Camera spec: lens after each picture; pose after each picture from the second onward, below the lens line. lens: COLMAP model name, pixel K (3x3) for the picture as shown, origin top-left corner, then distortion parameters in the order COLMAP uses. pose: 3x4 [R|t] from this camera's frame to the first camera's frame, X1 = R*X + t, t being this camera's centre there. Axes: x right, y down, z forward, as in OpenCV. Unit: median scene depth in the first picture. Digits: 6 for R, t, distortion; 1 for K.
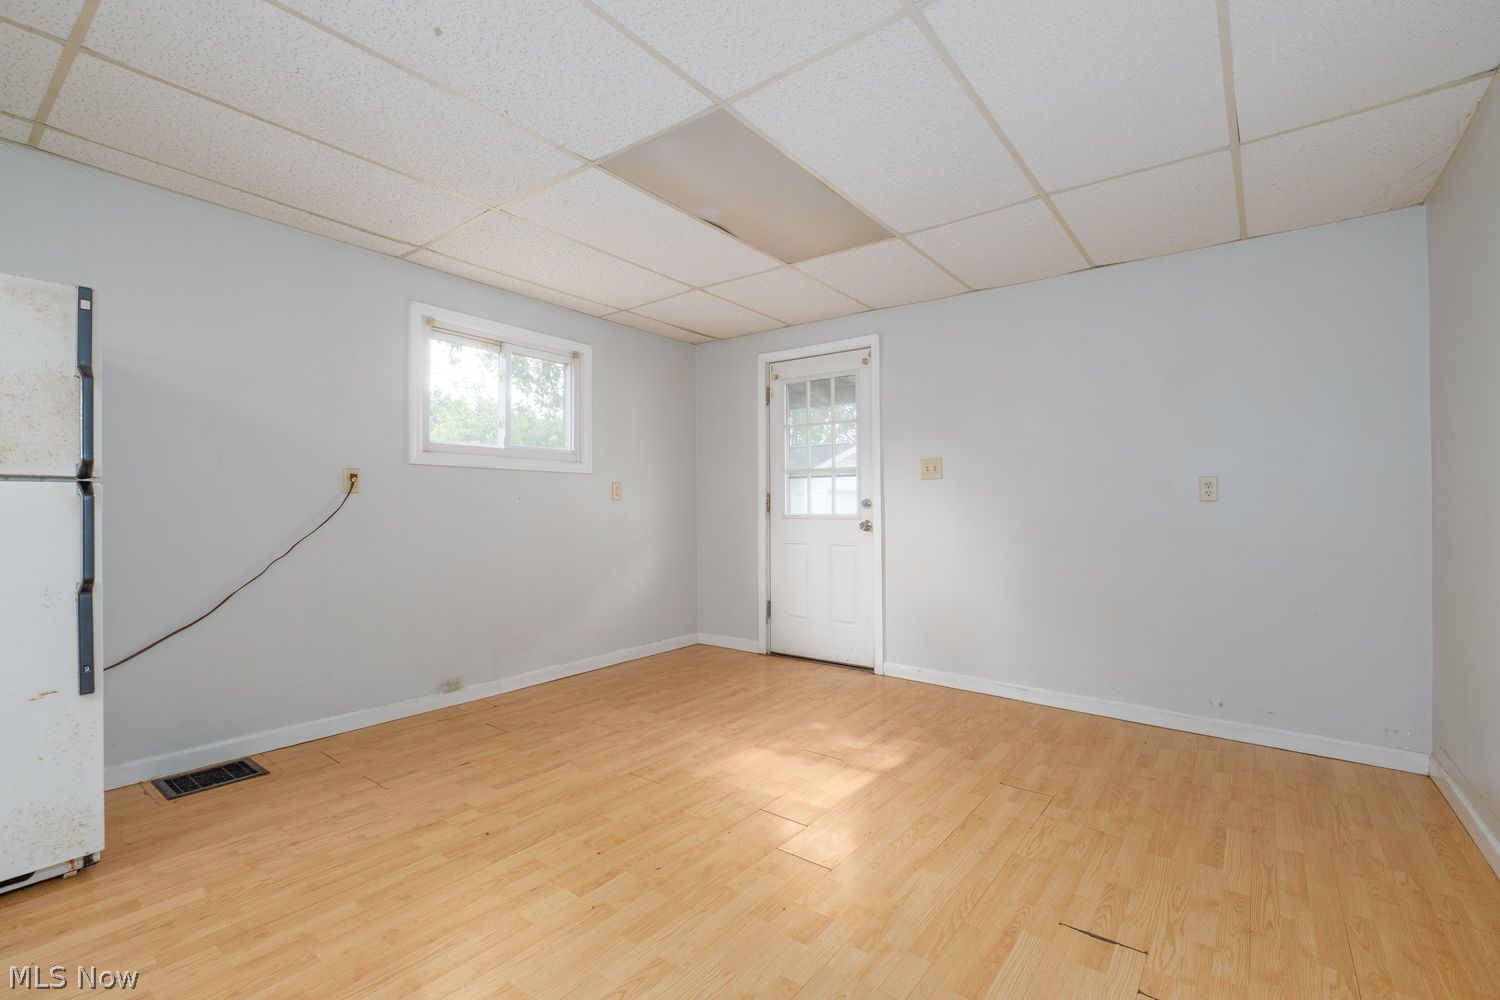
lens RADIAL K [[652.1, 0, 763.4], [0, 652.1, 484.9], [0, 0, 1]] dist [0.011750, -0.000316]
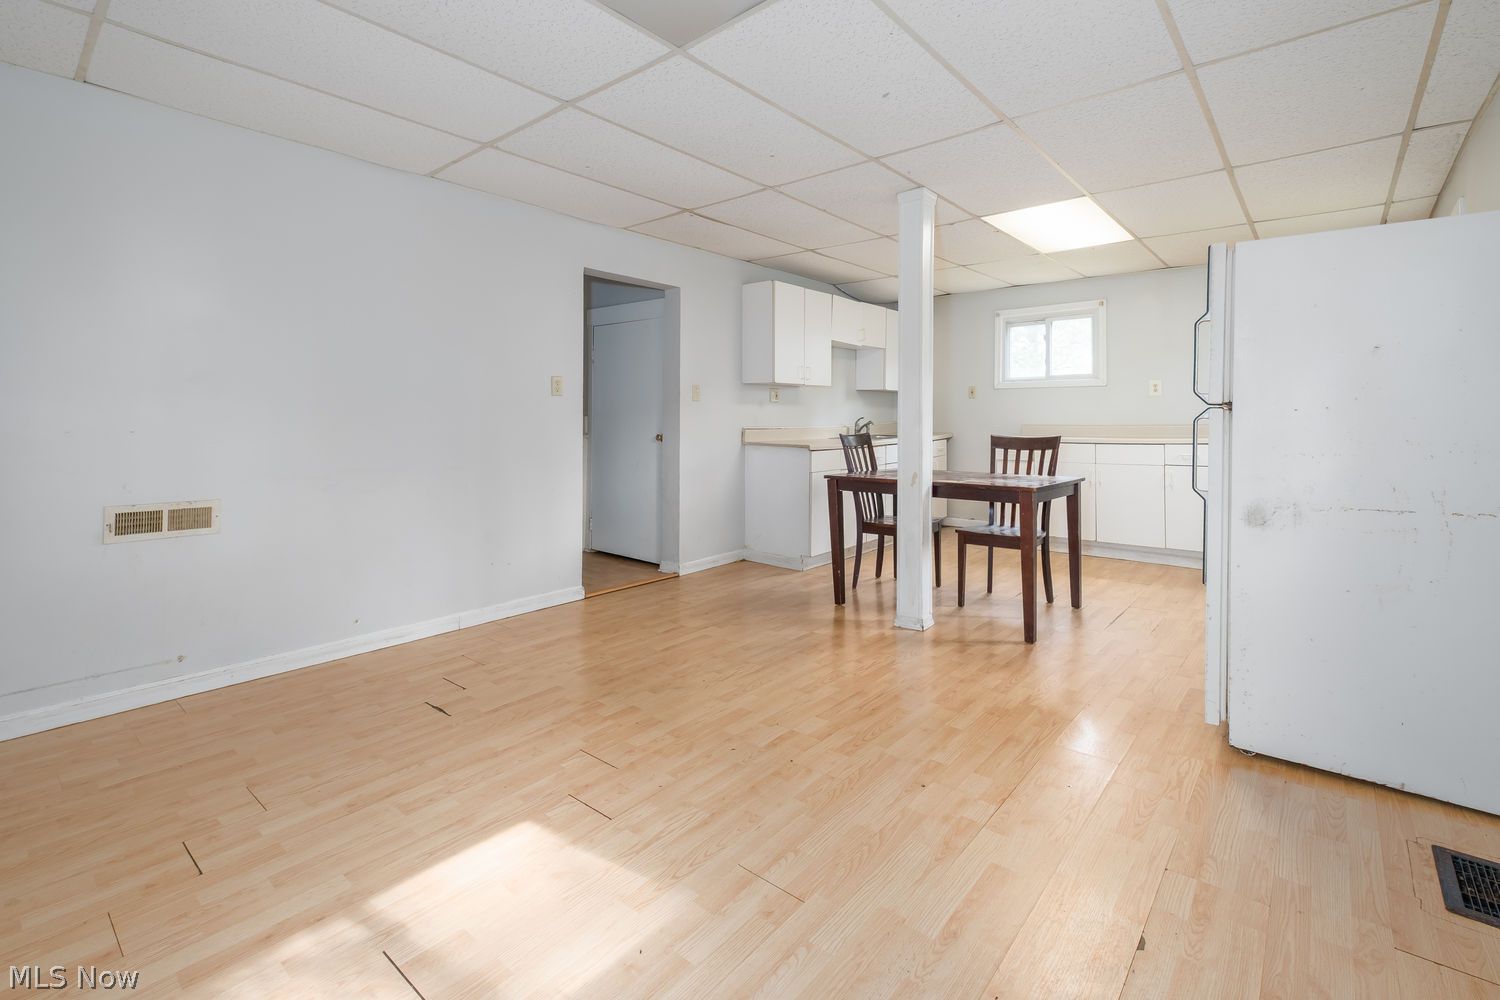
lens RADIAL K [[675.7, 0, 779.4], [0, 675.7, 422.3], [0, 0, 1]] dist [0.018464, 0.000121]
pose [[-0.999671, -0.002571, 0.025506, -0.199658], [-0.003421, 0.999439, -0.033327, 0.045883], [-0.025406, -0.033403, -0.999119, 1.621828]]
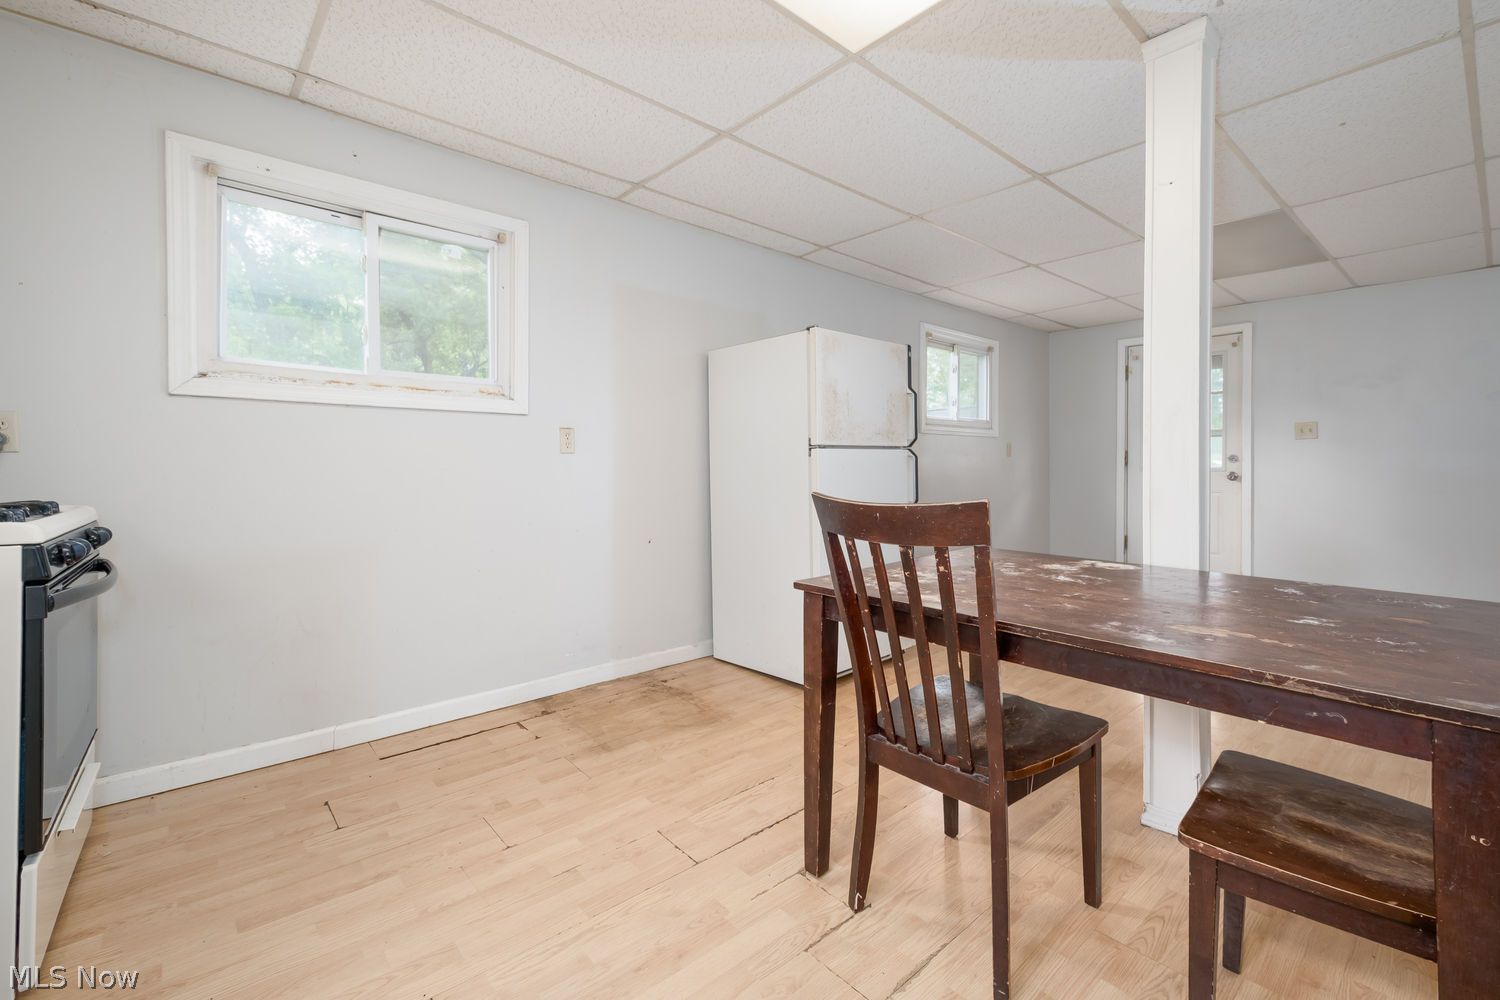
lens RADIAL K [[628.8, 0, 772.0], [0, 628.8, 465.1], [0, 0, 1]] dist [0.003193, 0.000114]
pose [[0.979052, -0.003863, -0.203574, -0.762546], [0.011478, 0.999277, 0.036240, -0.020985], [0.203287, -0.037818, 0.978389, -0.599891]]
